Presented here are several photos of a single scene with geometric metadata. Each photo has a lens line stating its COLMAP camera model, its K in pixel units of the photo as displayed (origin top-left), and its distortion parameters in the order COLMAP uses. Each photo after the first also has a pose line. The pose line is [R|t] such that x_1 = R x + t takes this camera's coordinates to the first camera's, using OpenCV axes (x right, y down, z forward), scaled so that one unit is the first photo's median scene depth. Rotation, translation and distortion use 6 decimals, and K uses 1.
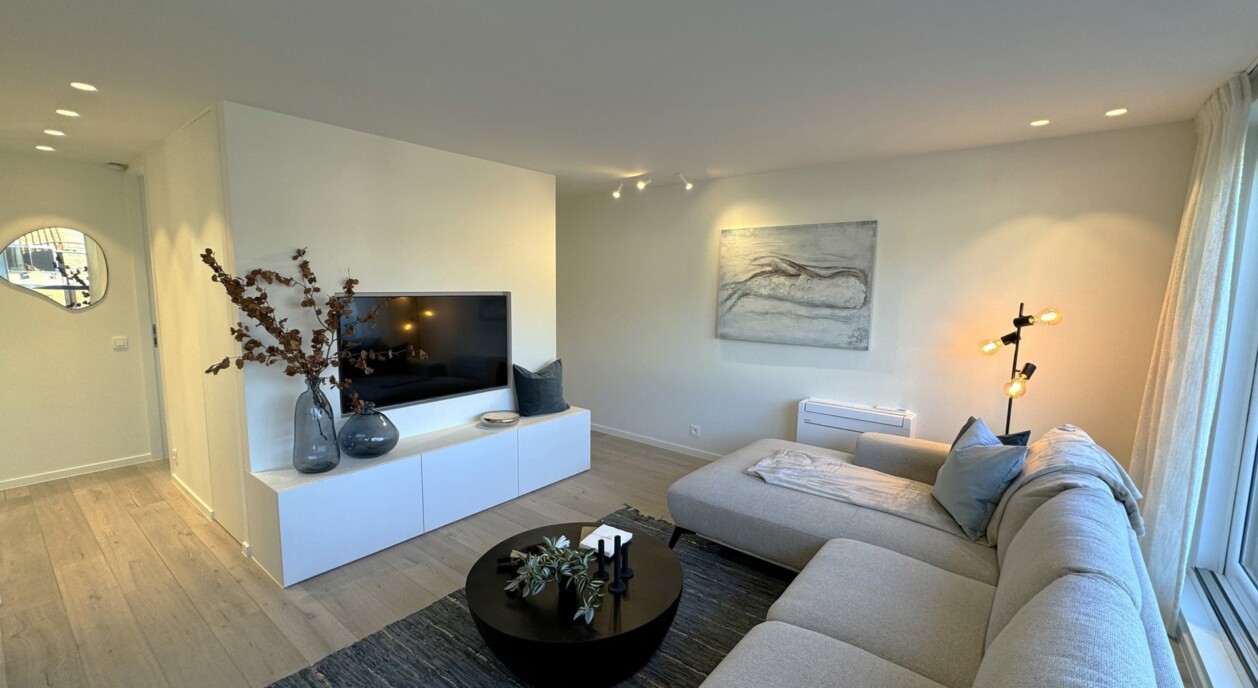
lens RADIAL K [[519.1, 0, 632.5], [0, 519.1, 345.7], [0, 0, 1]] dist [-0.004025, -0.000178]
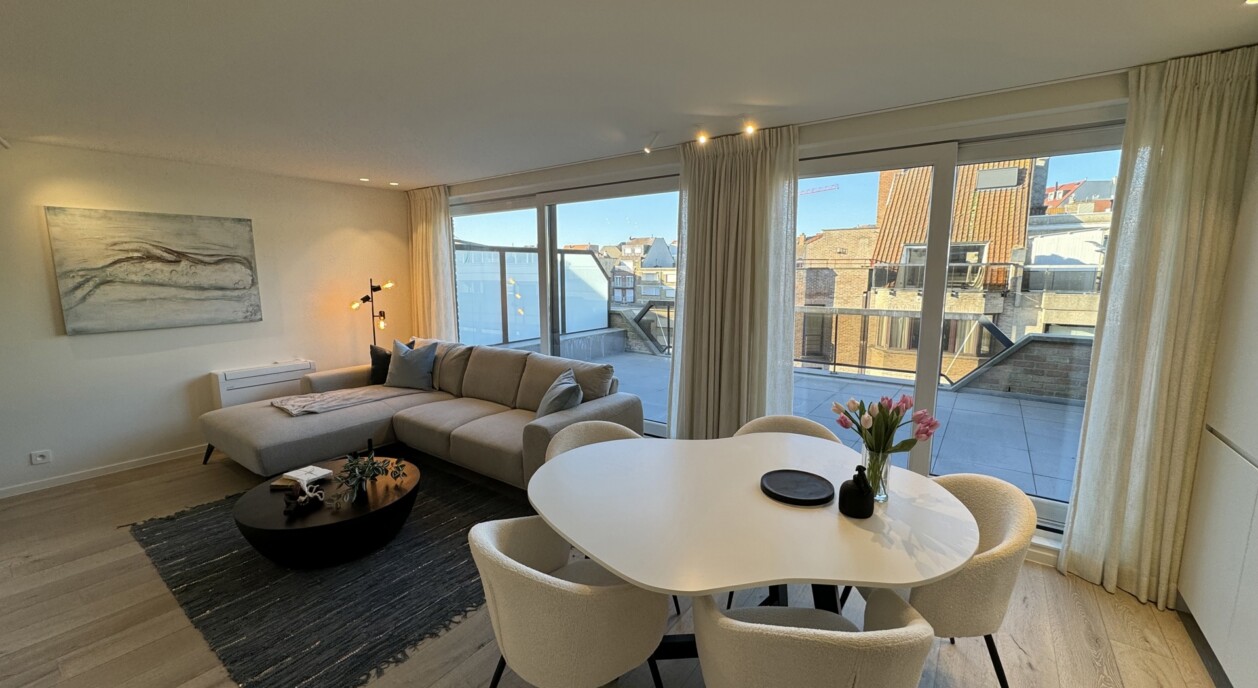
lens RADIAL K [[519.1, 0, 632.5], [0, 519.1, 345.7], [0, 0, 1]] dist [-0.004025, -0.000178]
pose [[-0.048297, -0.159020, 0.986093, -0.804209], [0.119965, 0.979175, 0.163781, -0.028680], [-0.991603, 0.126207, -0.028214, 0.127112]]
